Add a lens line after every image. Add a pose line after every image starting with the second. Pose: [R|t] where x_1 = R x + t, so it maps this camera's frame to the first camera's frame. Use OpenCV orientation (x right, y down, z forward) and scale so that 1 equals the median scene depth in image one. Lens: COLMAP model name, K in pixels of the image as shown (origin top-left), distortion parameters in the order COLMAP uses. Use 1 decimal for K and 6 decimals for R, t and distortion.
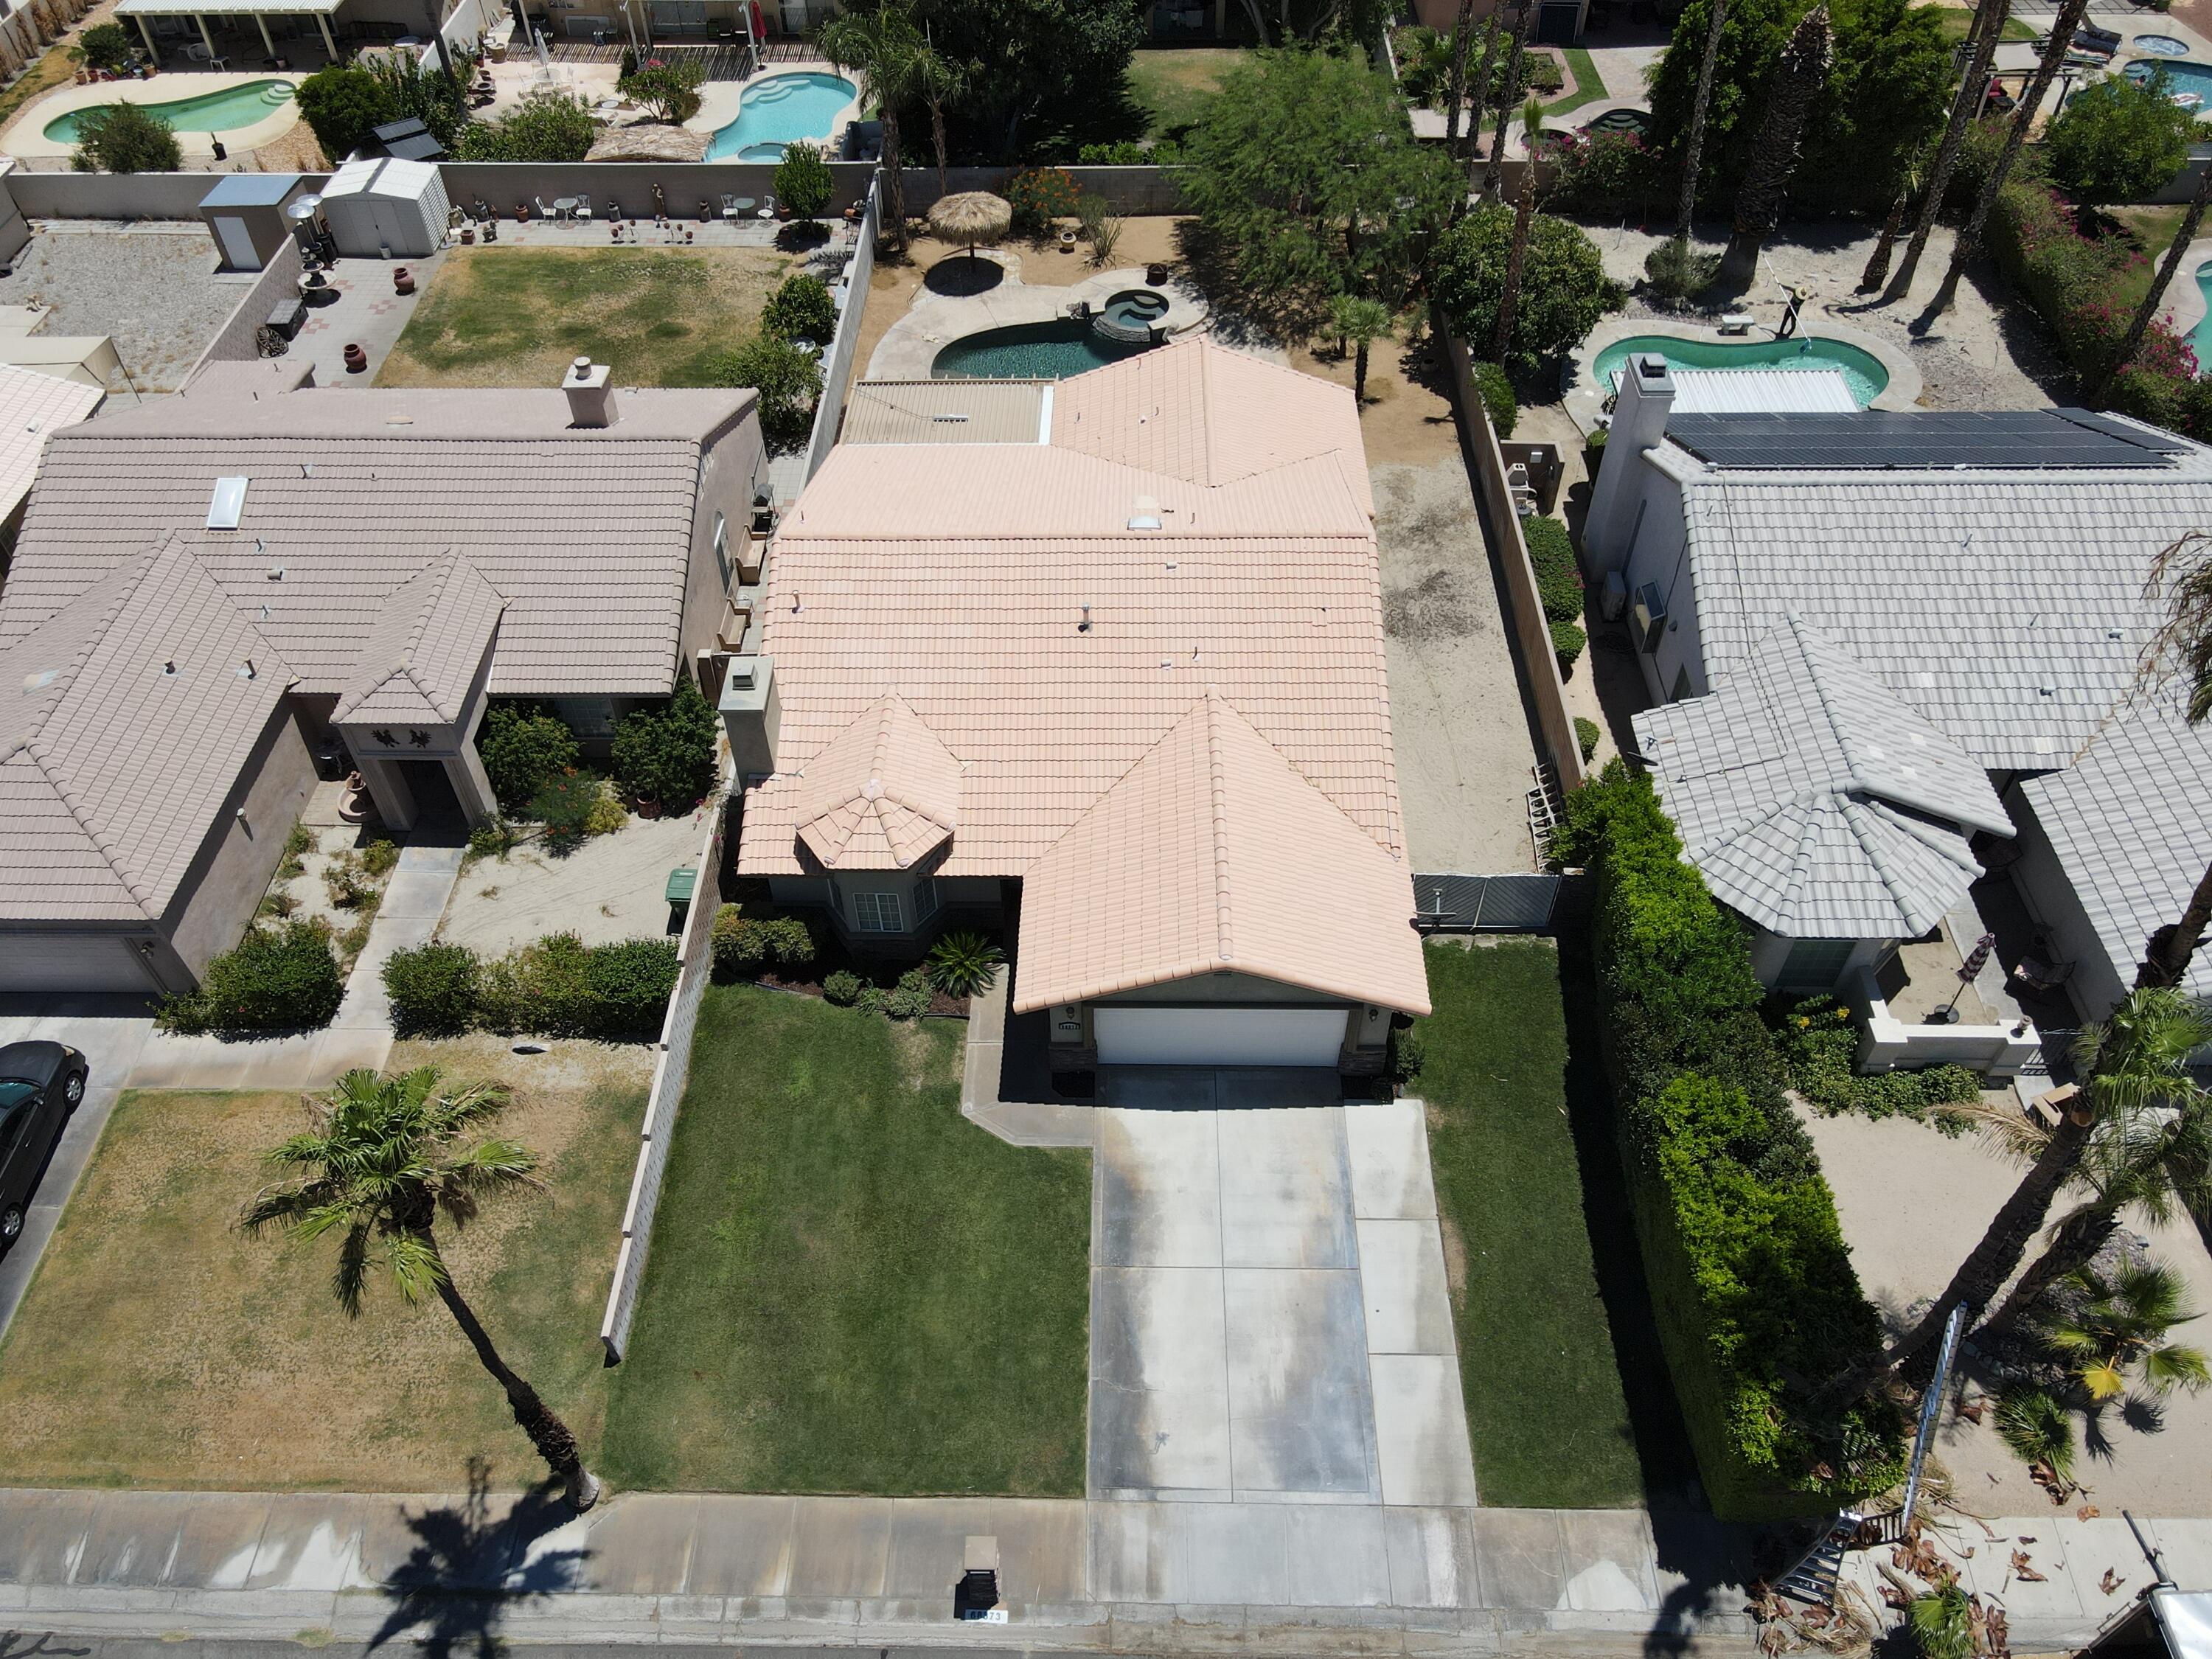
lens RADIAL K [[1618.1, 0, 1088.4], [0, 1618.1, 809.1], [0, 0, 1]] dist [-0.001310, 0.015812]
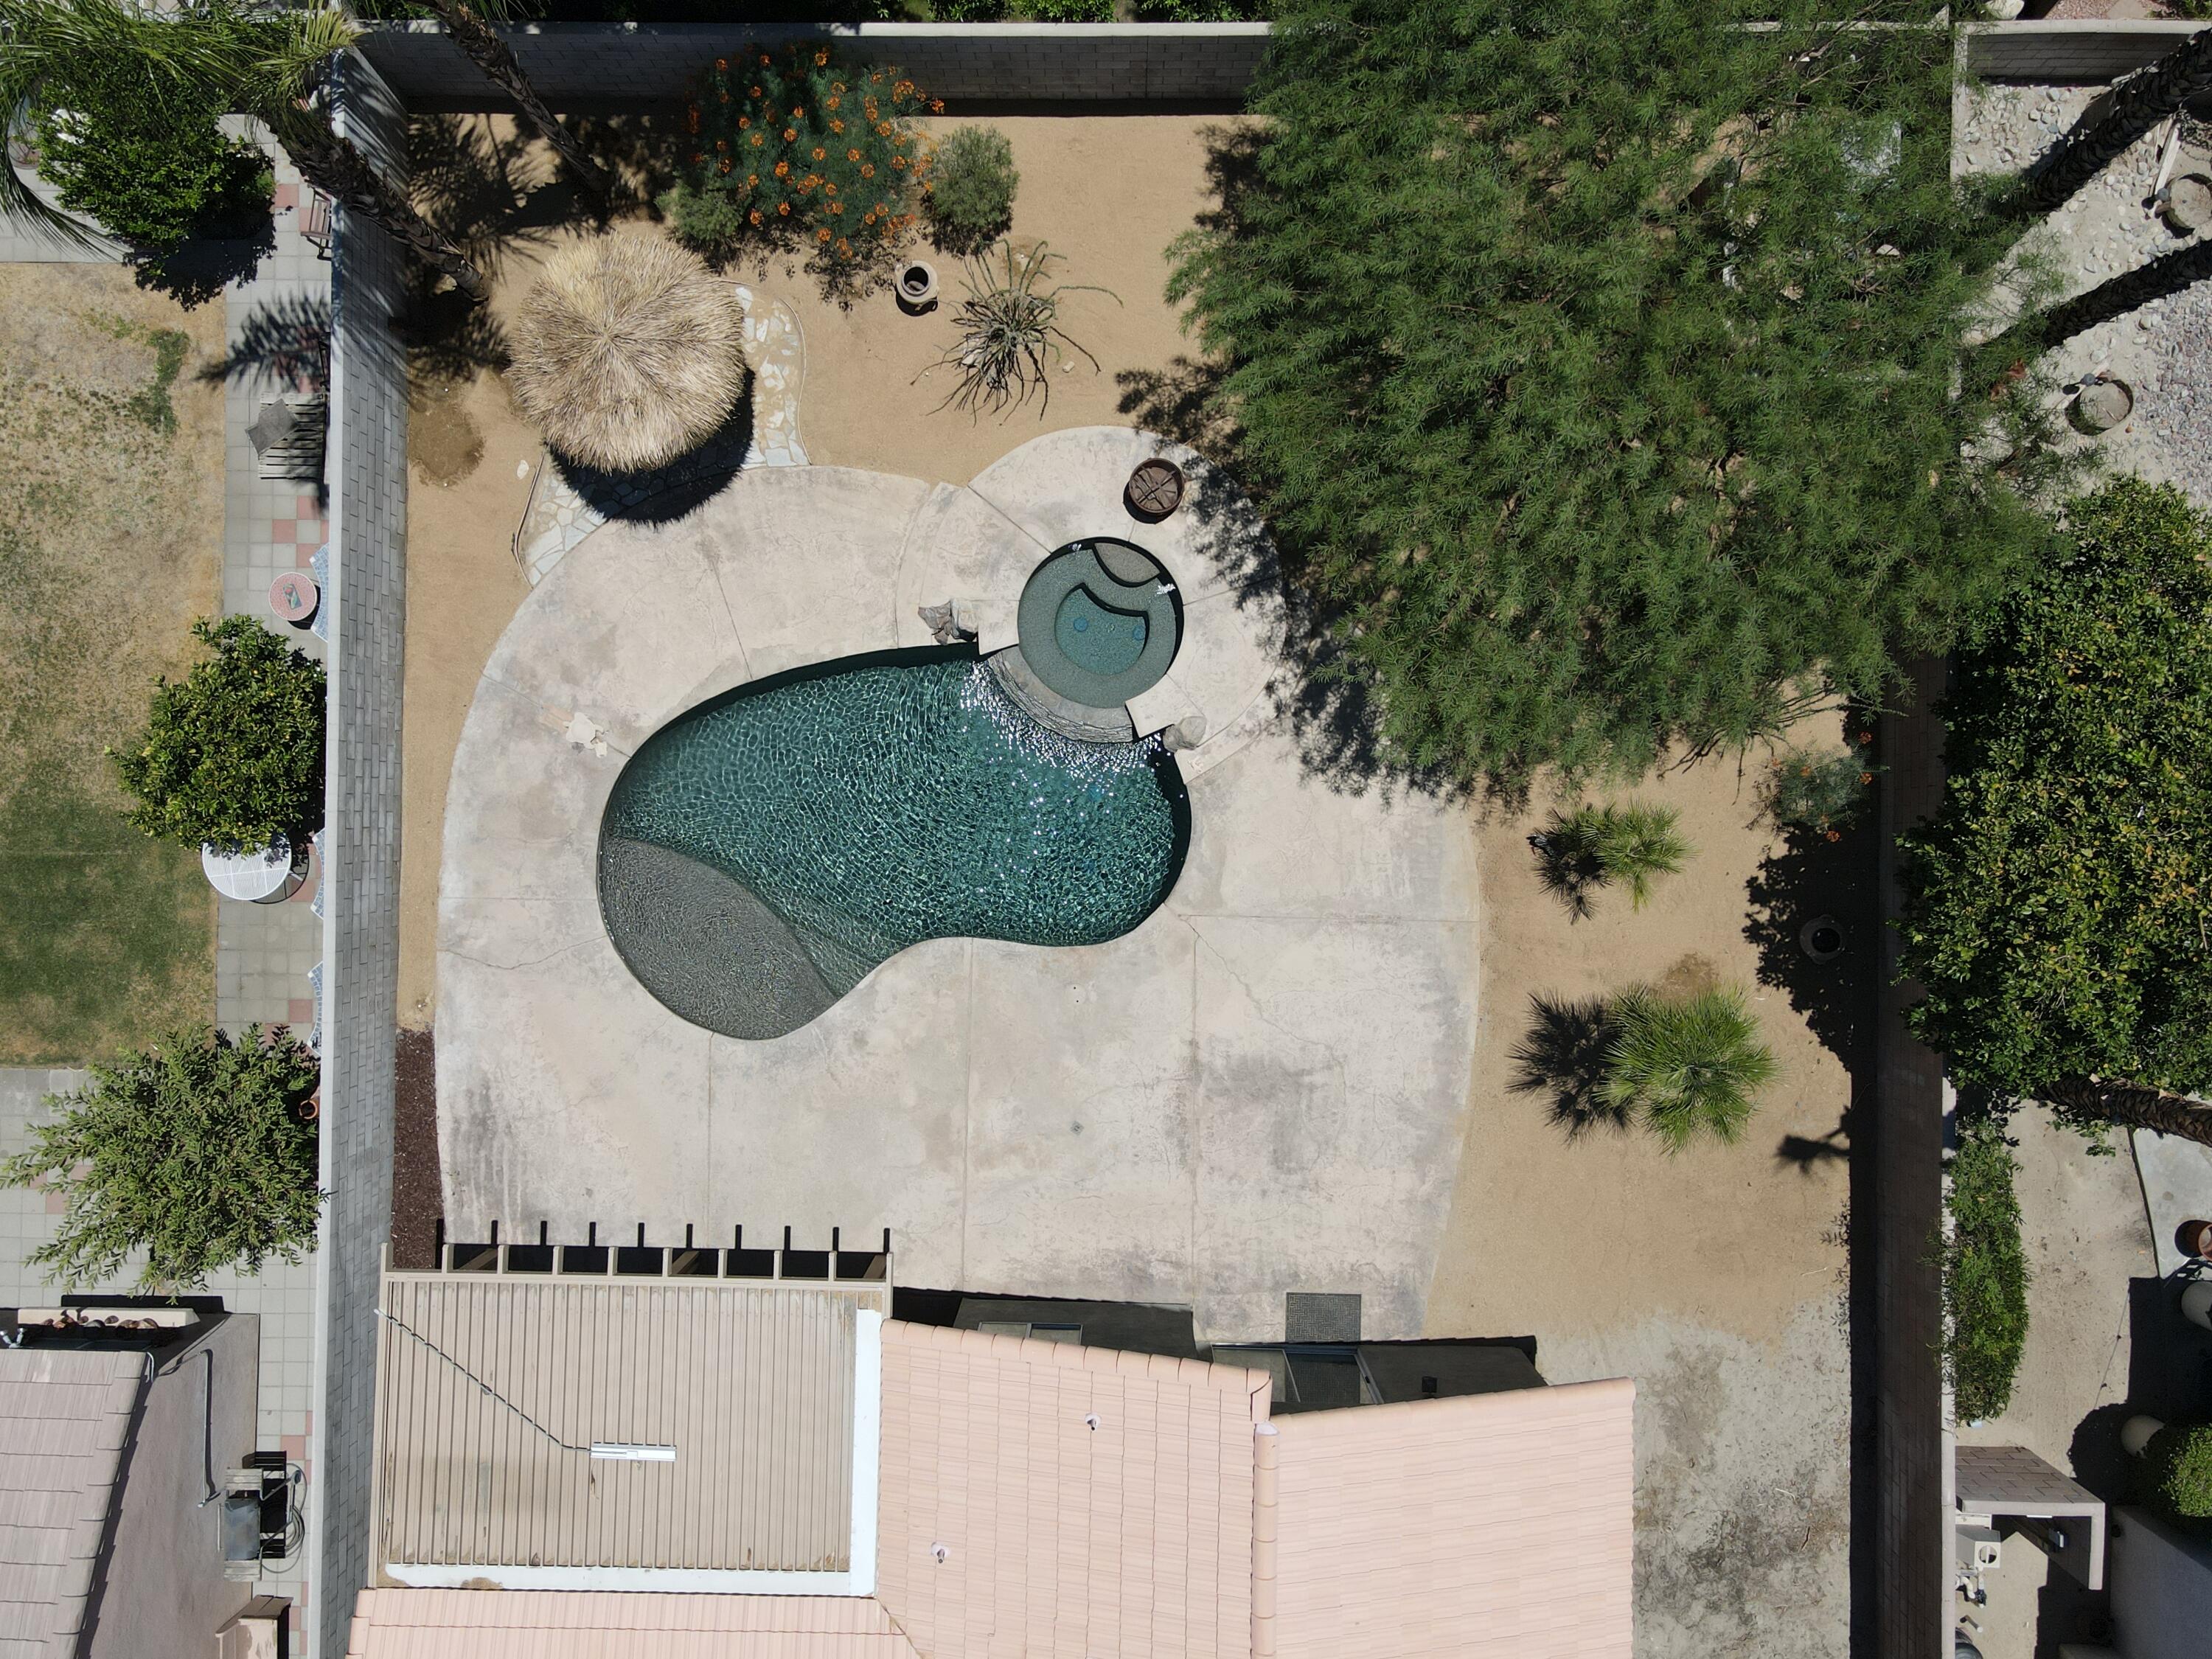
lens RADIAL K [[1618.1, 0, 1087.7], [0, 1618.1, 836.9], [0, 0, 1]] dist [-0.001310, 0.015812]
pose [[0.999954, -0.009029, -0.003137, 0.028273], [0.008782, 0.738325, 0.674388, -0.547157], [-0.003773, -0.674384, 0.738371, 0.696018]]
